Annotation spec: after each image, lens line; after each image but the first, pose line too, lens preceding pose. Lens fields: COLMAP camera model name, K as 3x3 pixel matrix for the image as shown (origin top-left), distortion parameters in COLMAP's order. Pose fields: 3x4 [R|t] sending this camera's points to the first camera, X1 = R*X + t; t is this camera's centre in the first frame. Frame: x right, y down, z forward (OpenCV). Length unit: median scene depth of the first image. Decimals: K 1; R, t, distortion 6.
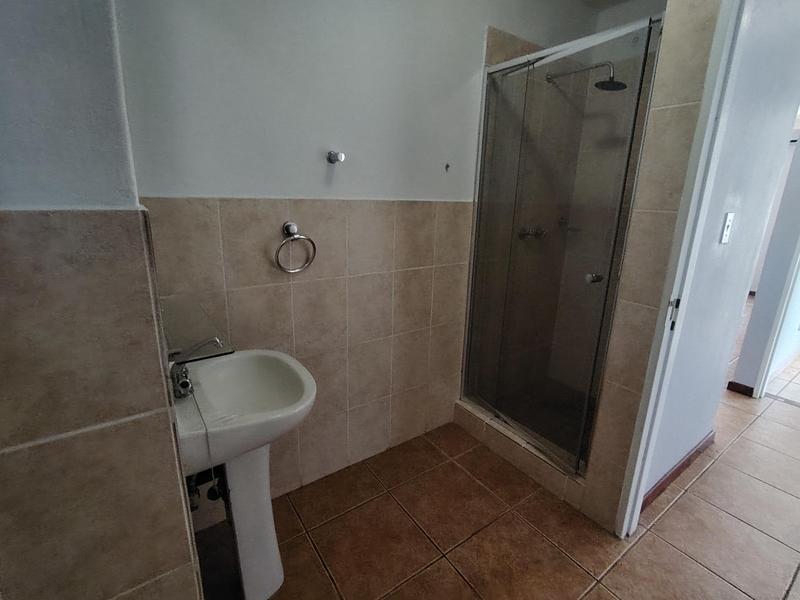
lens RADIAL K [[384.0, 0, 402.4], [0, 384.0, 298.2], [0, 0, 1]] dist [-0.002518, -0.000476]
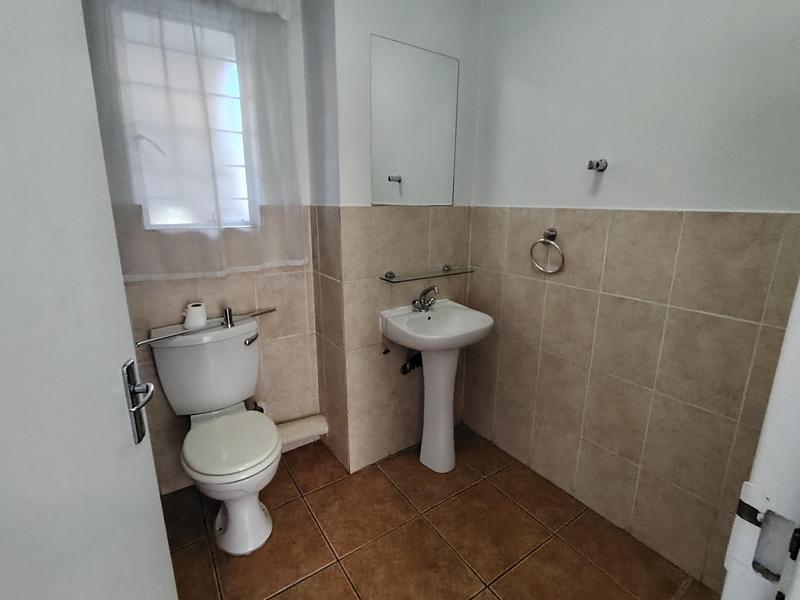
lens RADIAL K [[384.0, 0, 403.1], [0, 384.0, 297.5], [0, 0, 1]] dist [-0.002518, -0.000476]
pose [[-0.015952, 0.223009, -0.974686, 0.810723], [-0.267313, 0.938376, 0.219076, -0.128103], [0.963478, 0.264041, 0.044644, 0.540010]]
